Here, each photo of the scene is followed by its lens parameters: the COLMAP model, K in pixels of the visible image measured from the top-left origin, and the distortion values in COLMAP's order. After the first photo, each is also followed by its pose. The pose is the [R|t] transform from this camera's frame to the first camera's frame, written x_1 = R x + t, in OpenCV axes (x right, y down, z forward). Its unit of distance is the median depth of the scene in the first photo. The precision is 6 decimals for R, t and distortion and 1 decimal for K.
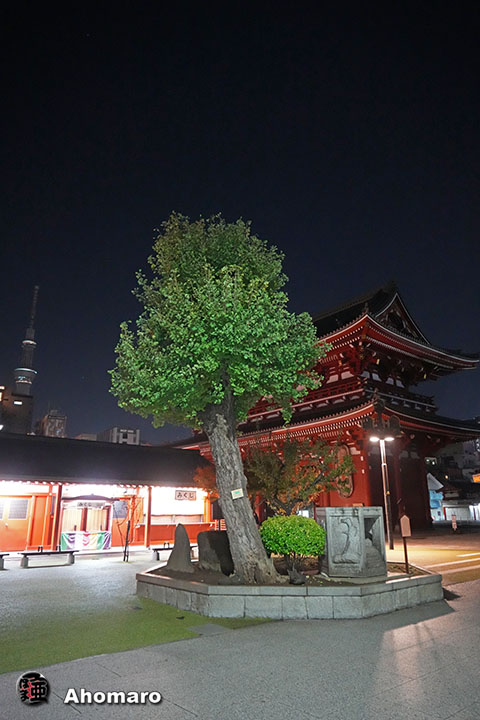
lens RADIAL K [[491.1, 0, 240.5], [0, 491.1, 365.7], [0, 0, 1]] dist [-0.036028, 0.012584]
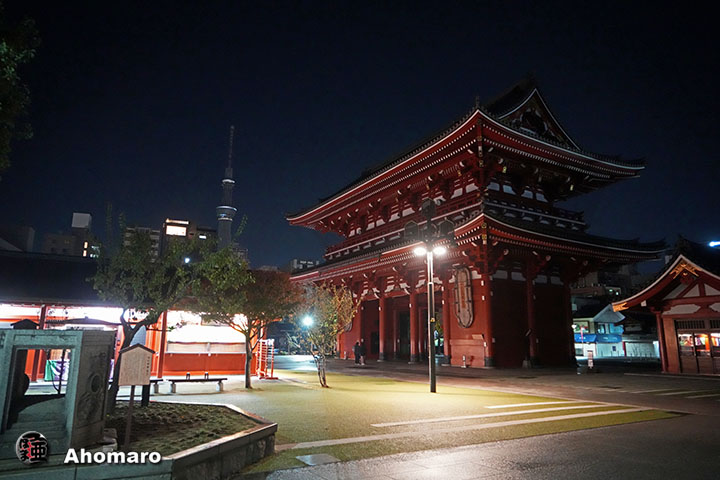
lens RADIAL K [[491.1, 0, 361.5], [0, 491.1, 238.3], [0, 0, 1]] dist [-0.036028, 0.012584]
pose [[0.987611, -0.016455, -0.156058, 0.155253], [0.028756, 0.996624, 0.076896, 0.034986], [0.154266, -0.080431, 0.984750, 0.116083]]
